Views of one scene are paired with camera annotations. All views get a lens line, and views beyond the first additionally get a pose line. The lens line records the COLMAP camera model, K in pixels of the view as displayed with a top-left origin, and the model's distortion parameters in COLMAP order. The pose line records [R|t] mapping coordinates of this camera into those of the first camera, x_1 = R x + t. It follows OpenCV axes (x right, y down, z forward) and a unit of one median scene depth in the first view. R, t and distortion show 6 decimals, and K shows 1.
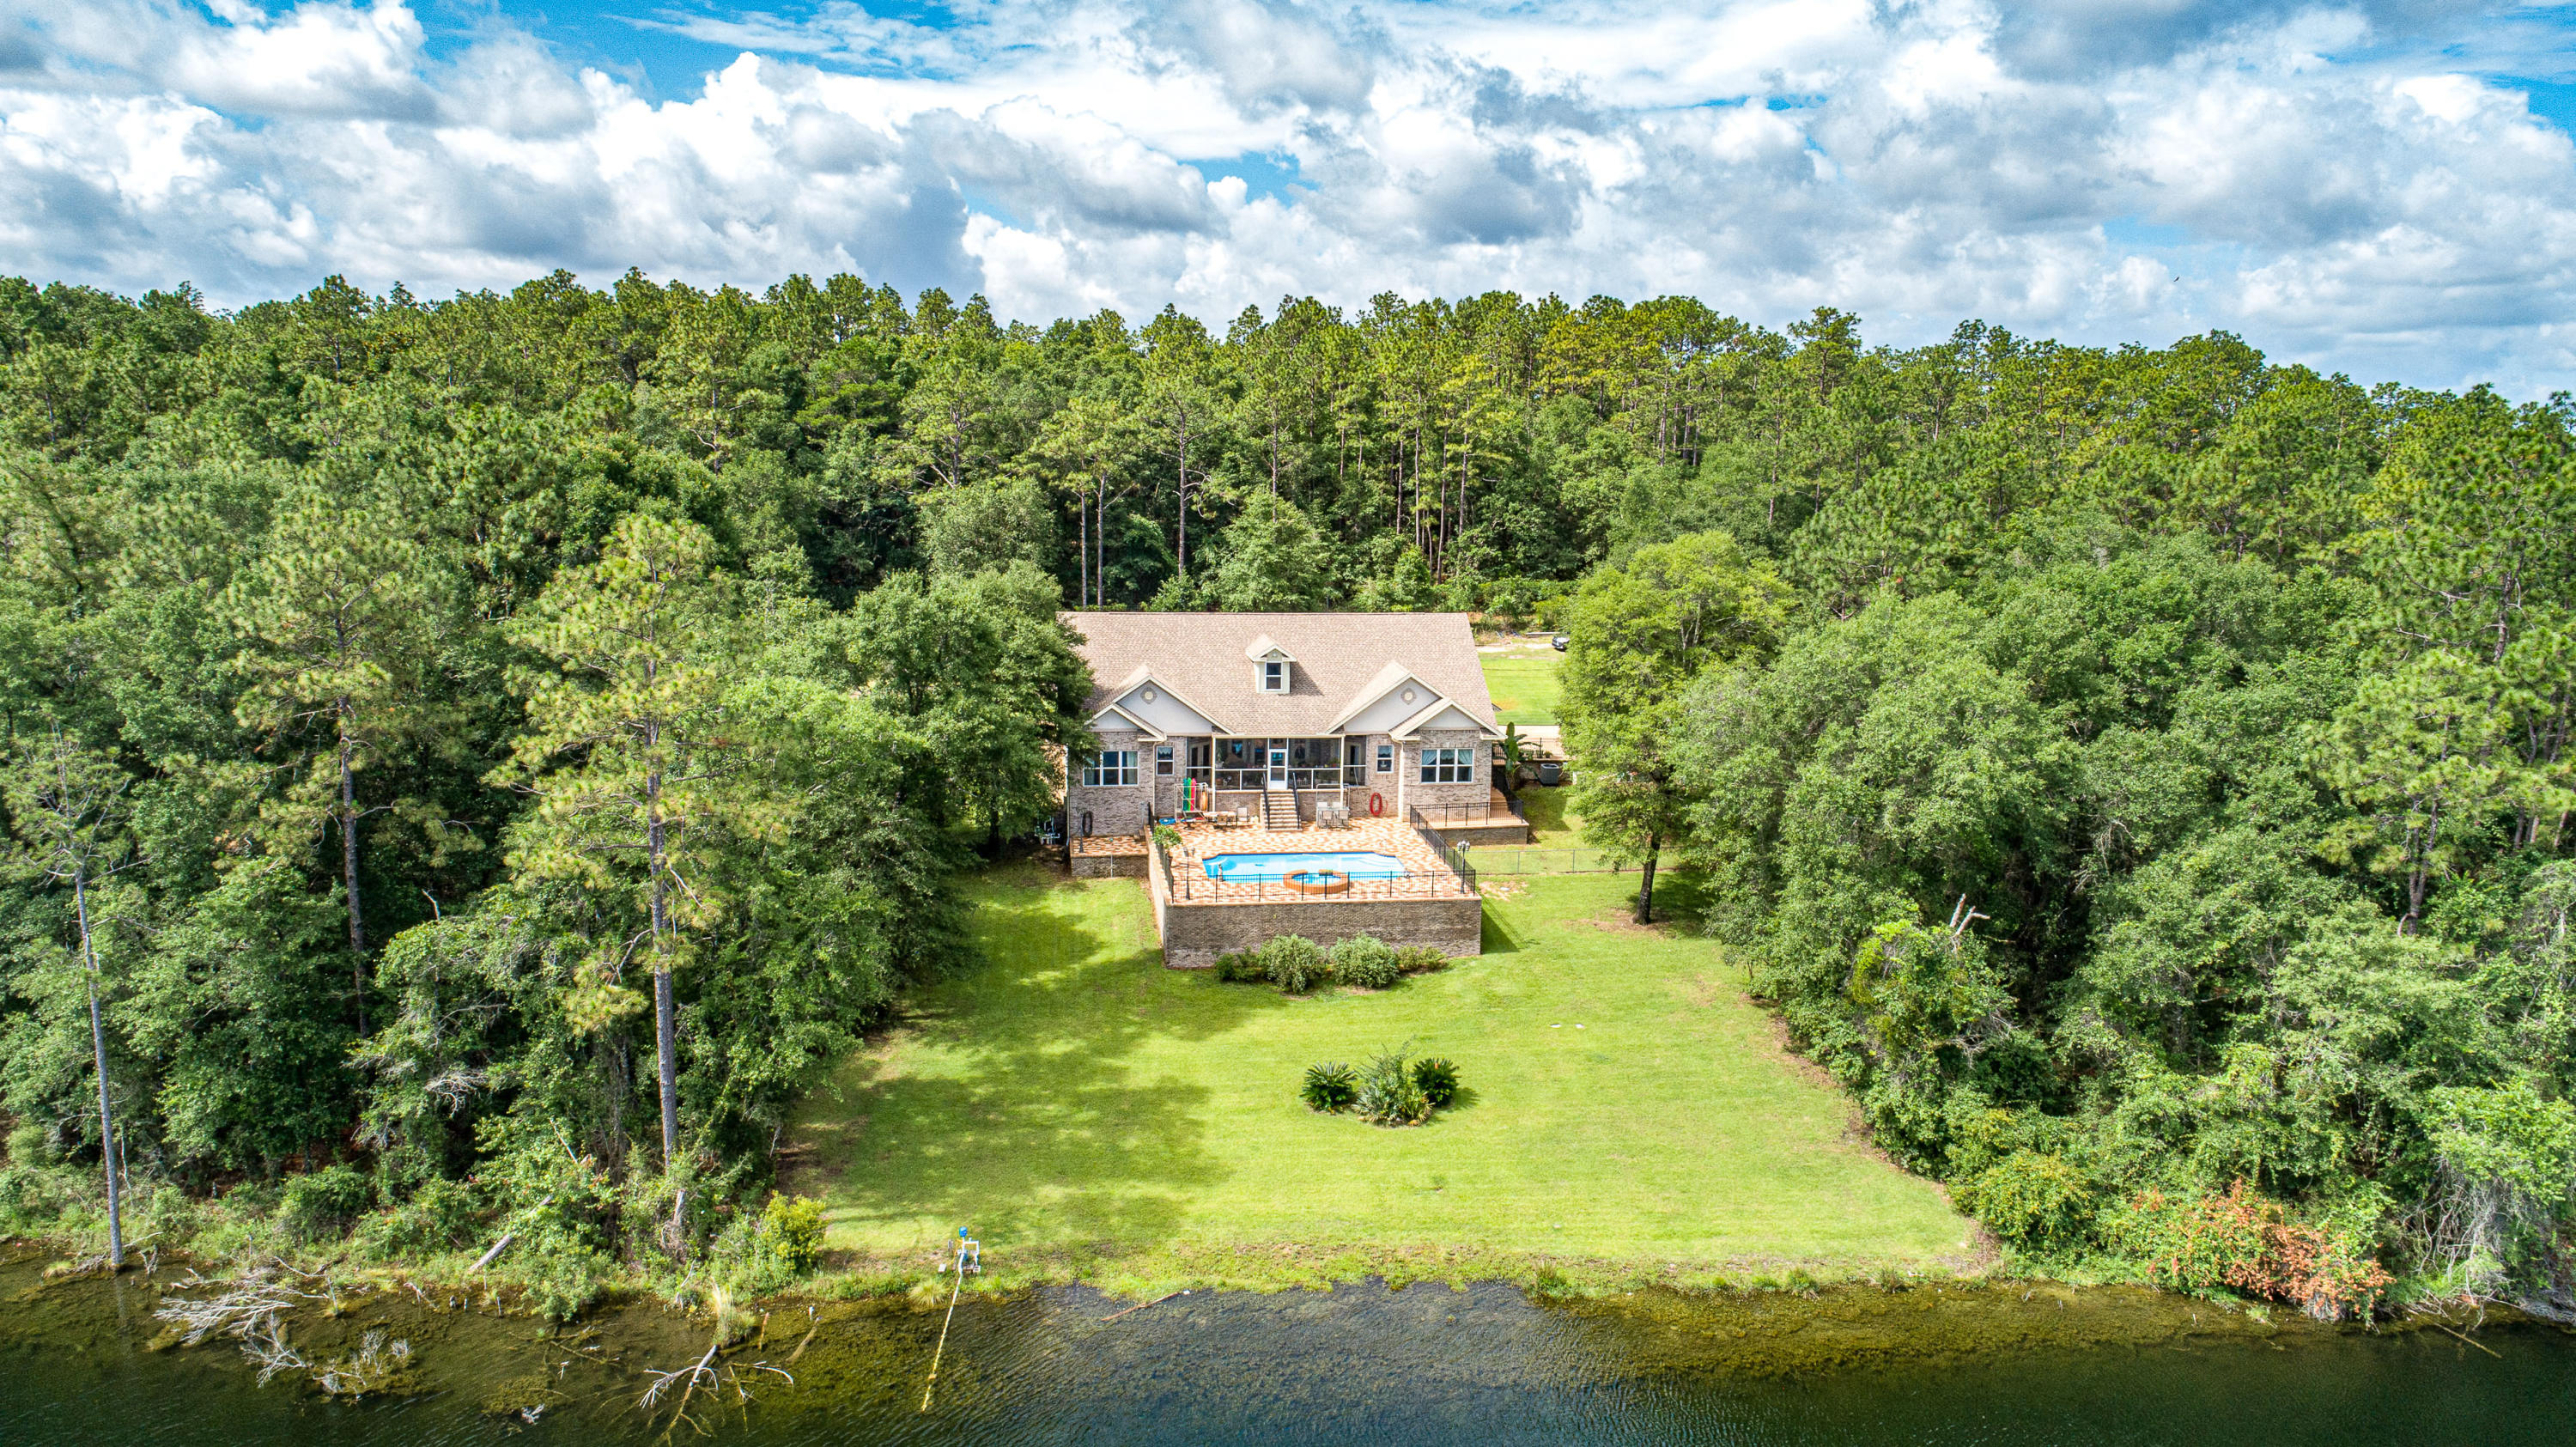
lens RADIAL K [[1788.8, 0, 1290.5], [0, 1788.8, 728.6], [0, 0, 1]] dist [-0.009032, 0.006147]
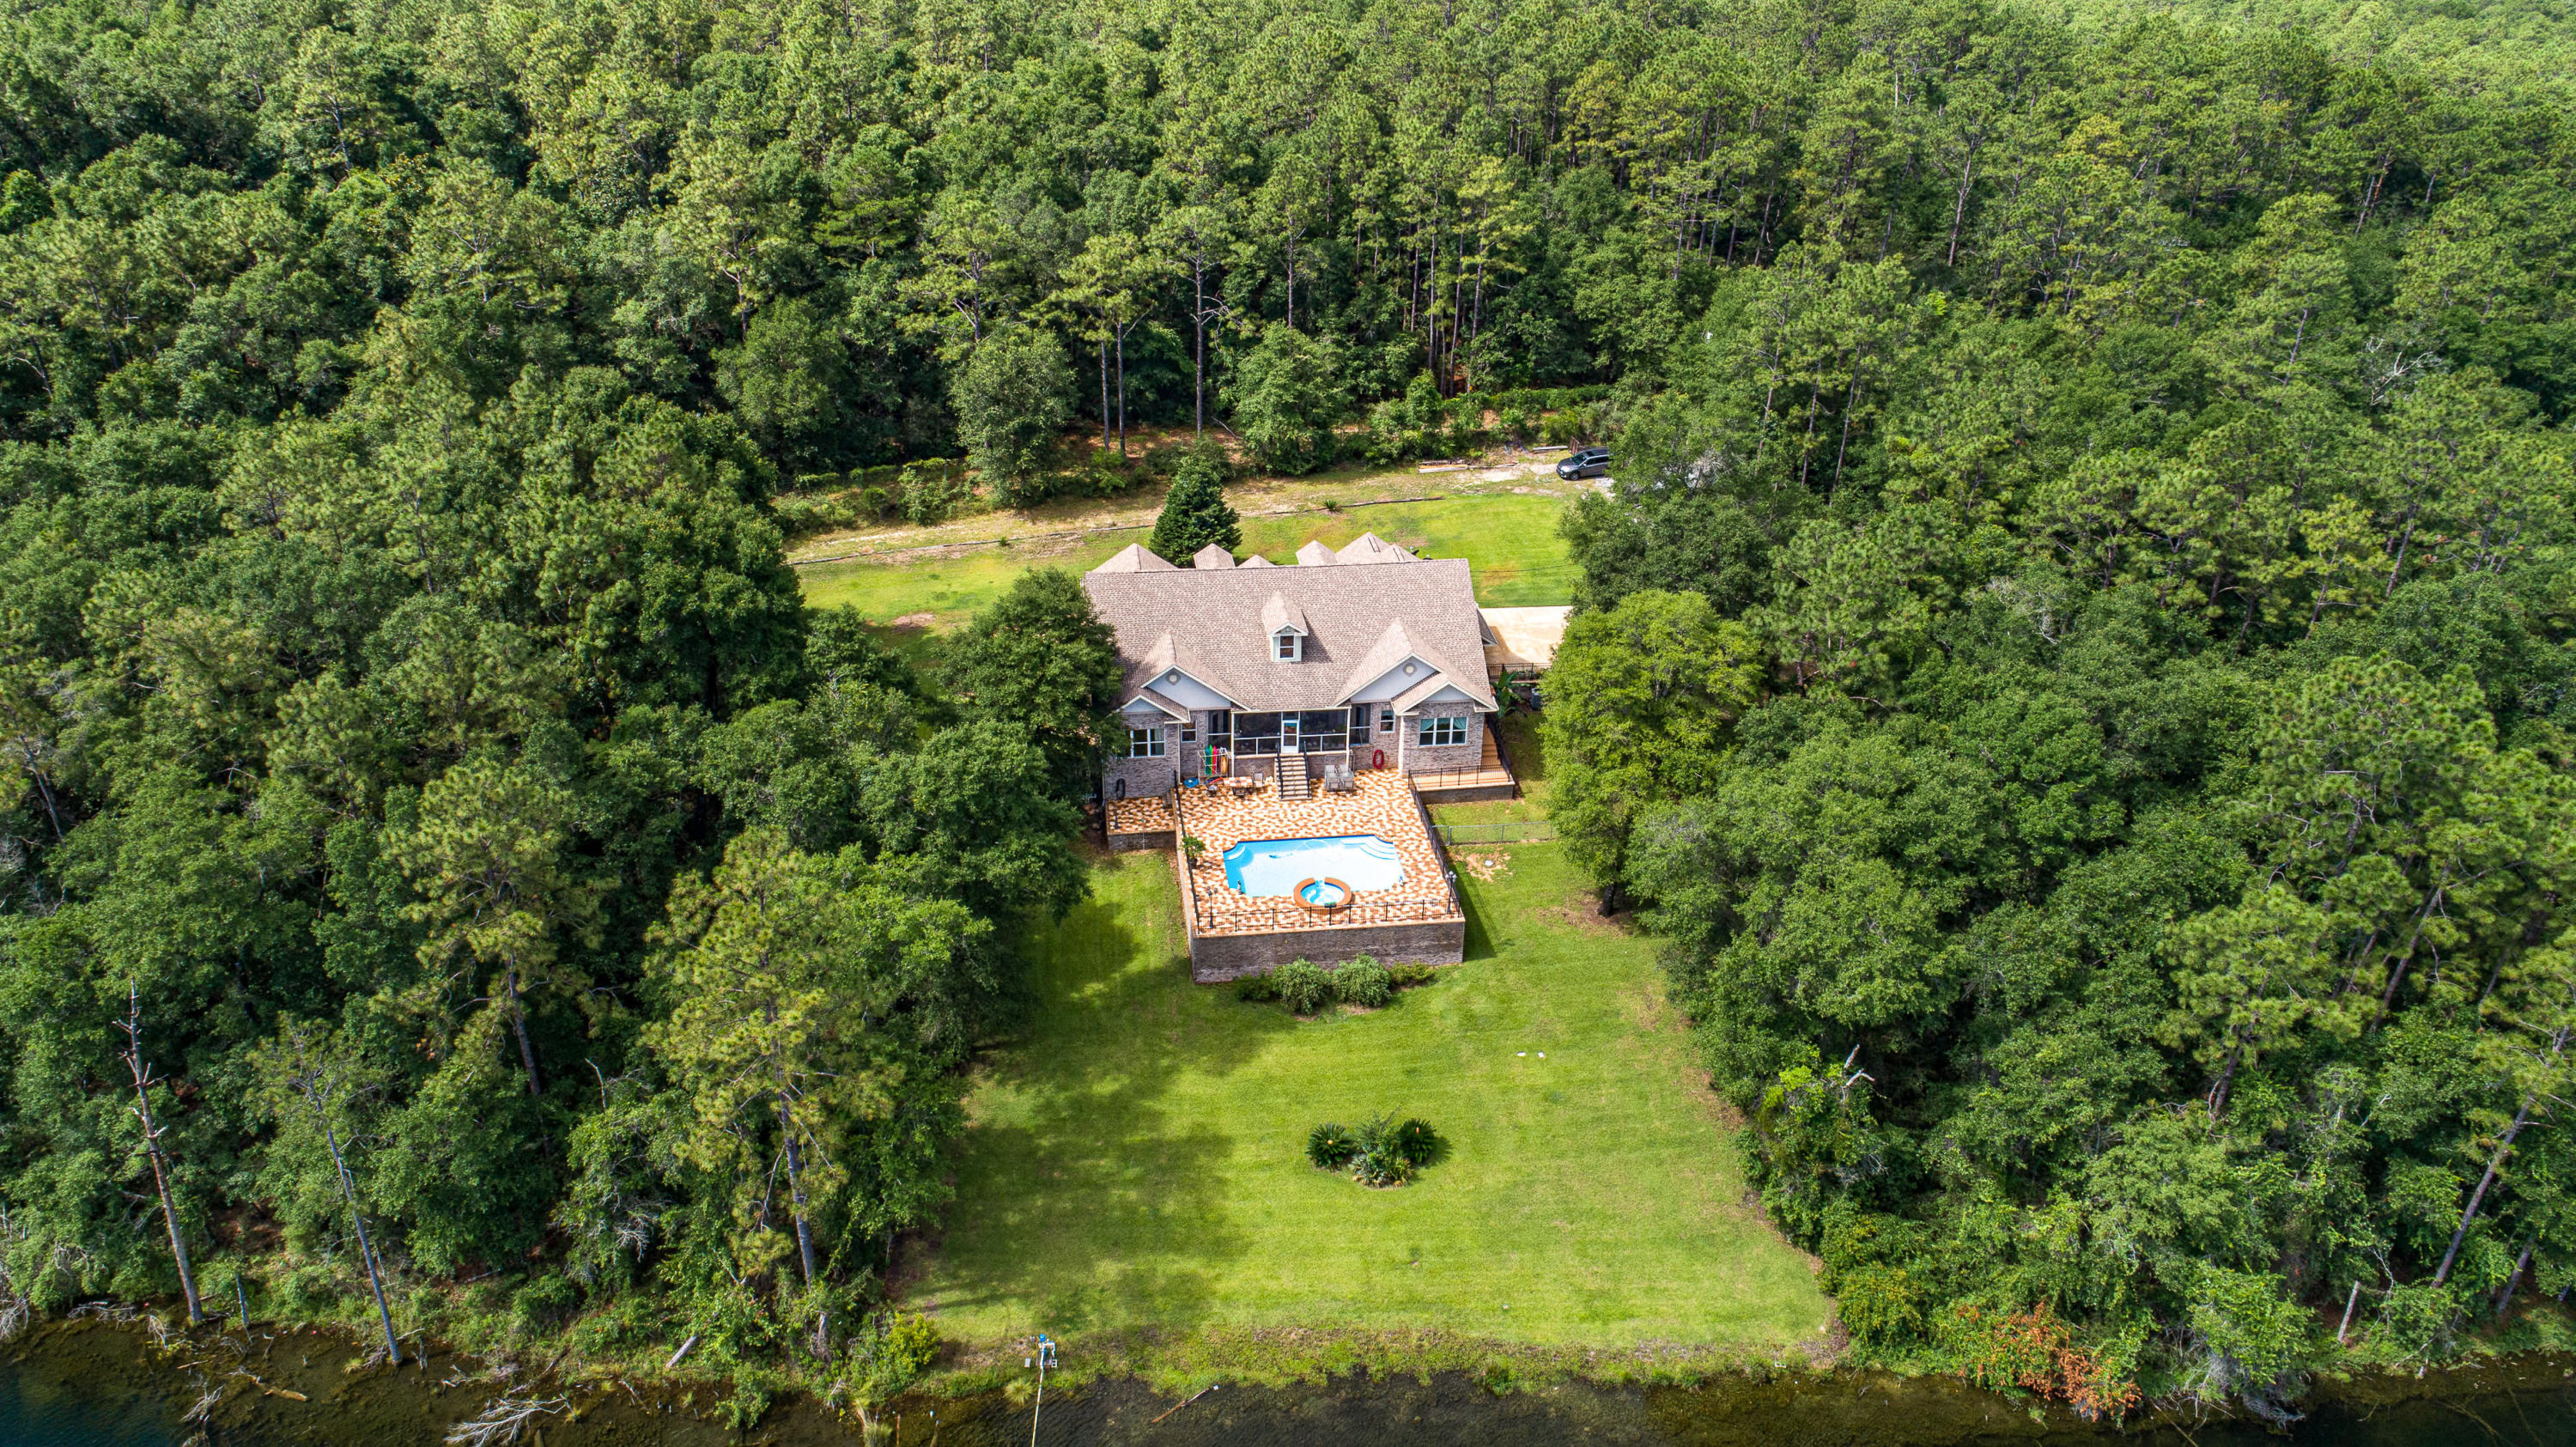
lens RADIAL K [[1788.8, 0, 1290.5], [0, 1788.8, 728.6], [0, 0, 1]] dist [-0.009032, 0.006147]
pose [[0.999934, 0.005522, -0.010113, 0.004929], [-0.002162, 0.952025, 0.306012, -0.387897], [0.011318, -0.305970, 0.951974, -0.067976]]
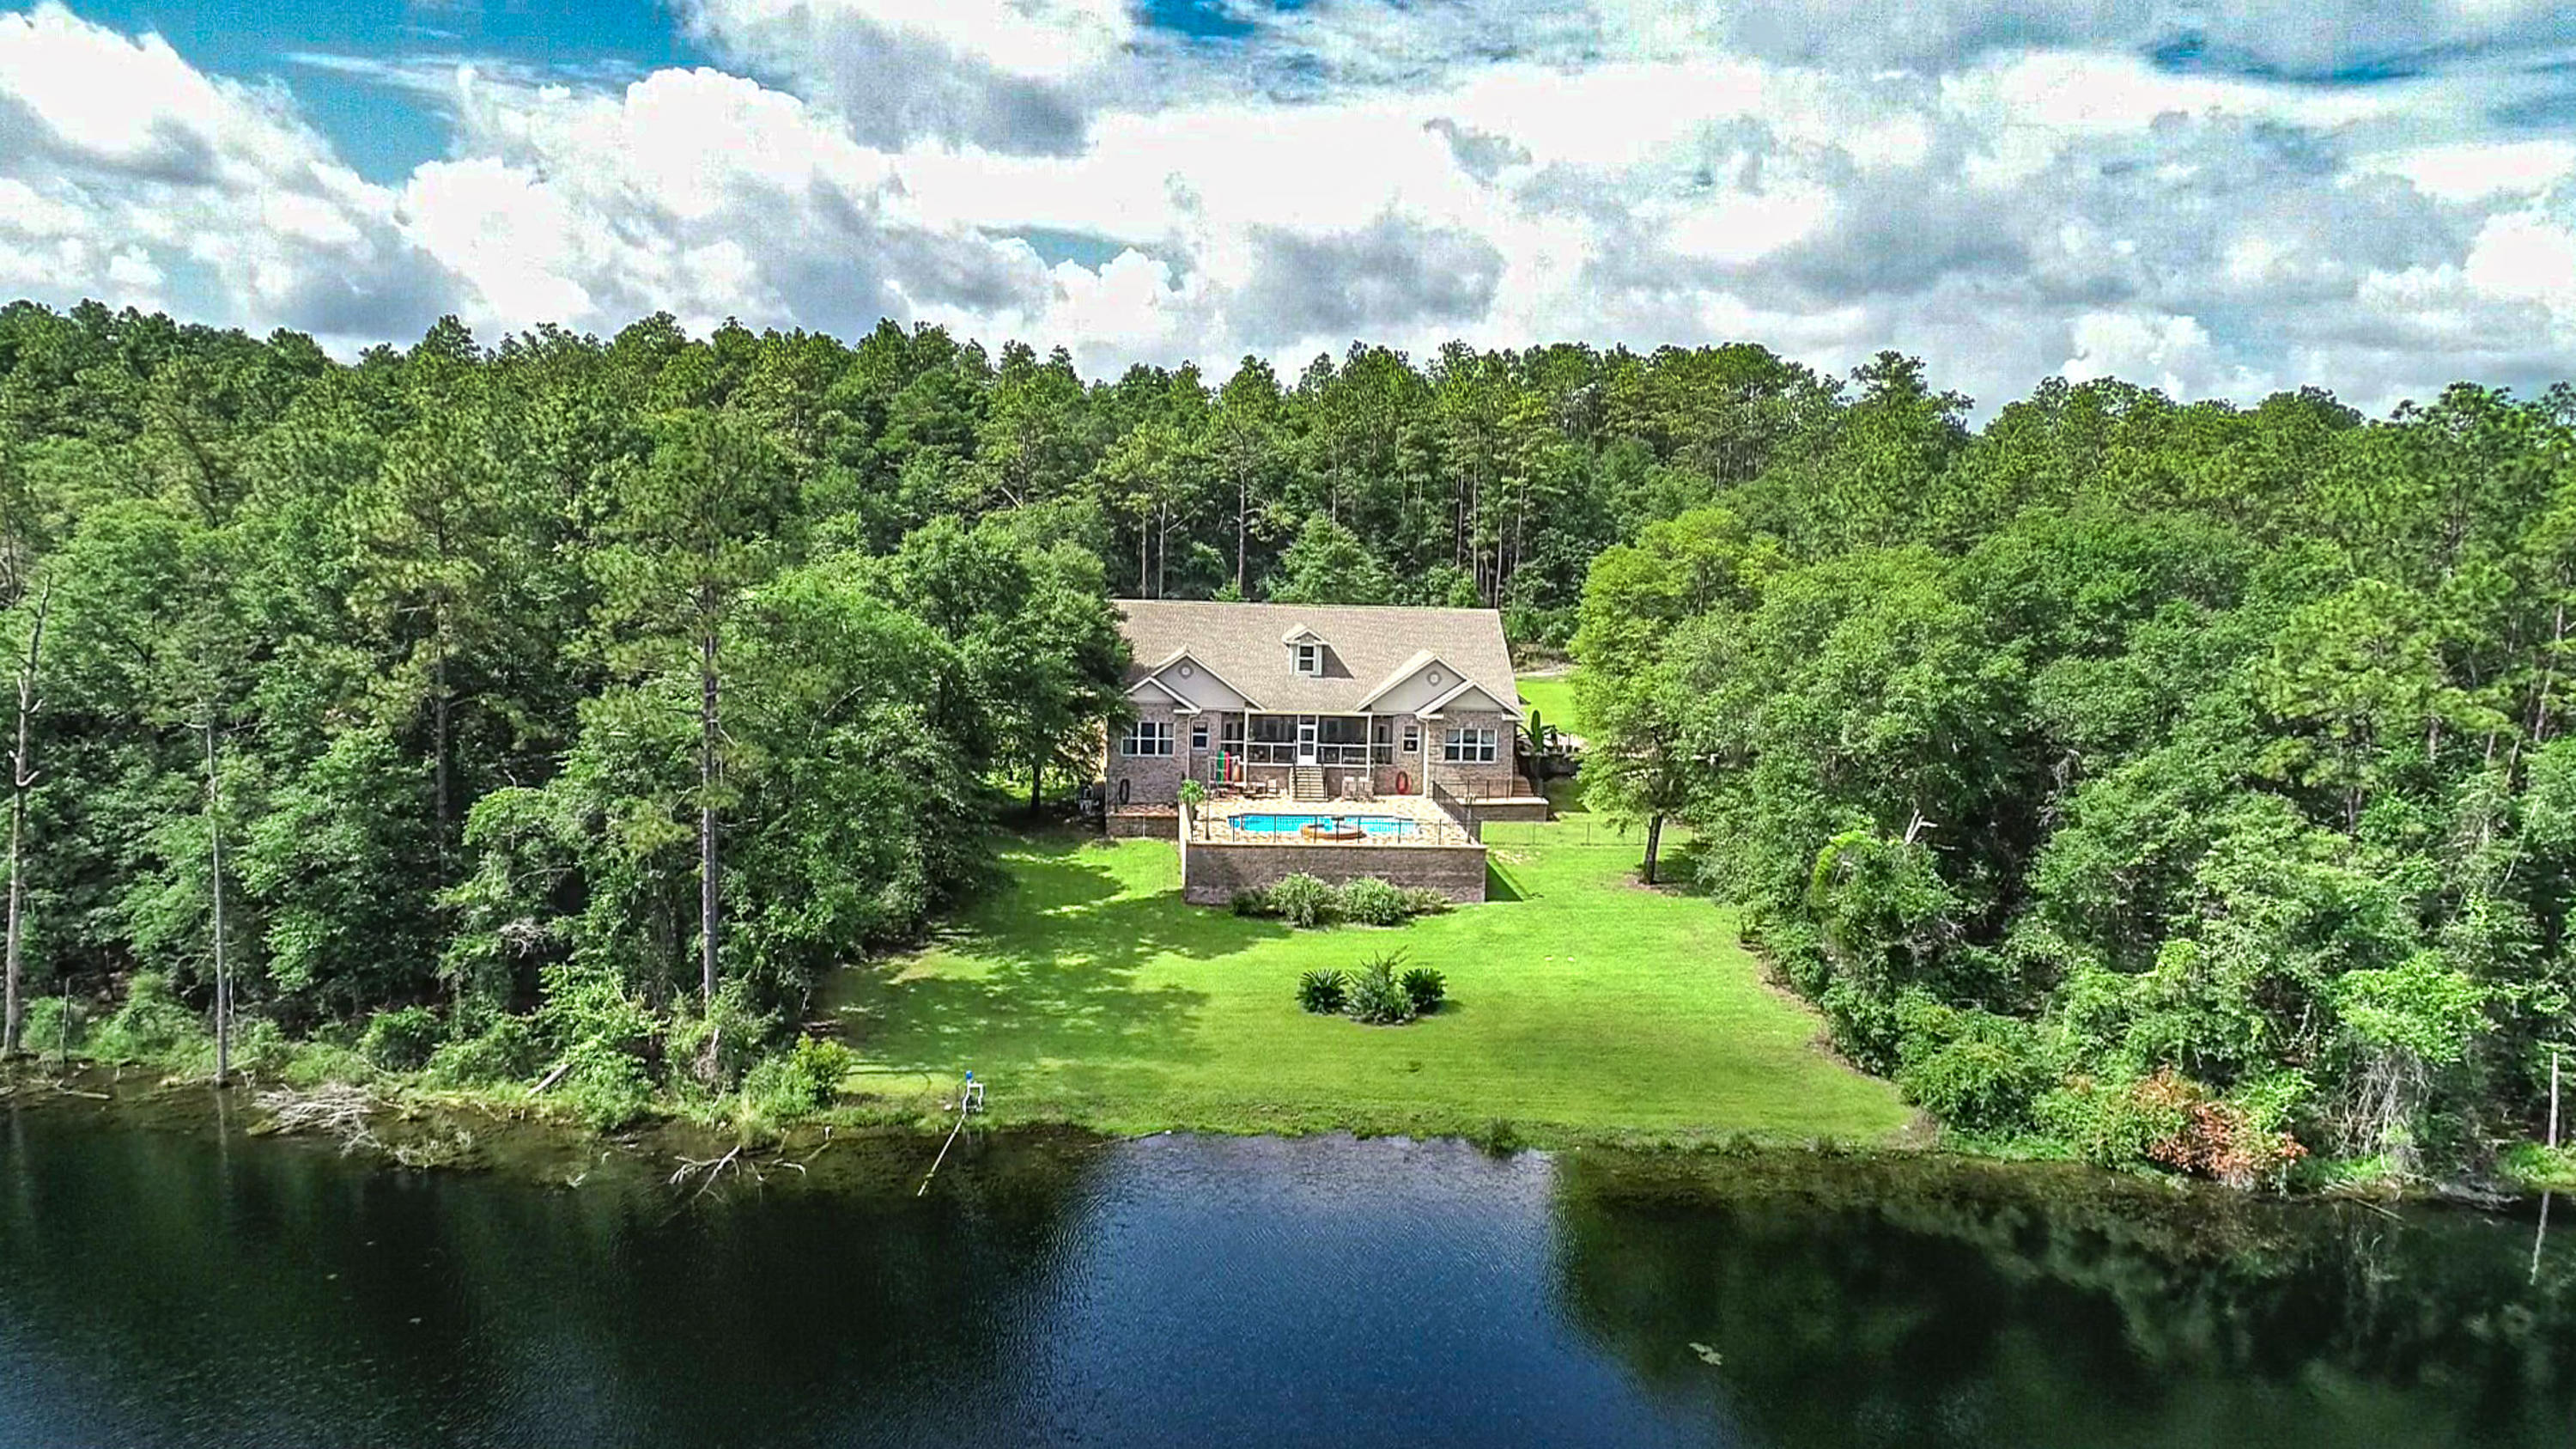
lens RADIAL K [[1859.2, 0, 1289.1], [0, 1859.2, 741.0], [0, 0, 1]] dist [0.007432, -0.004410]
pose [[0.998095, 0.017683, -0.059111, 0.056044], [-0.021111, 0.998100, -0.057880, 0.100748], [0.057975, 0.059018, 0.996572, -0.101726]]
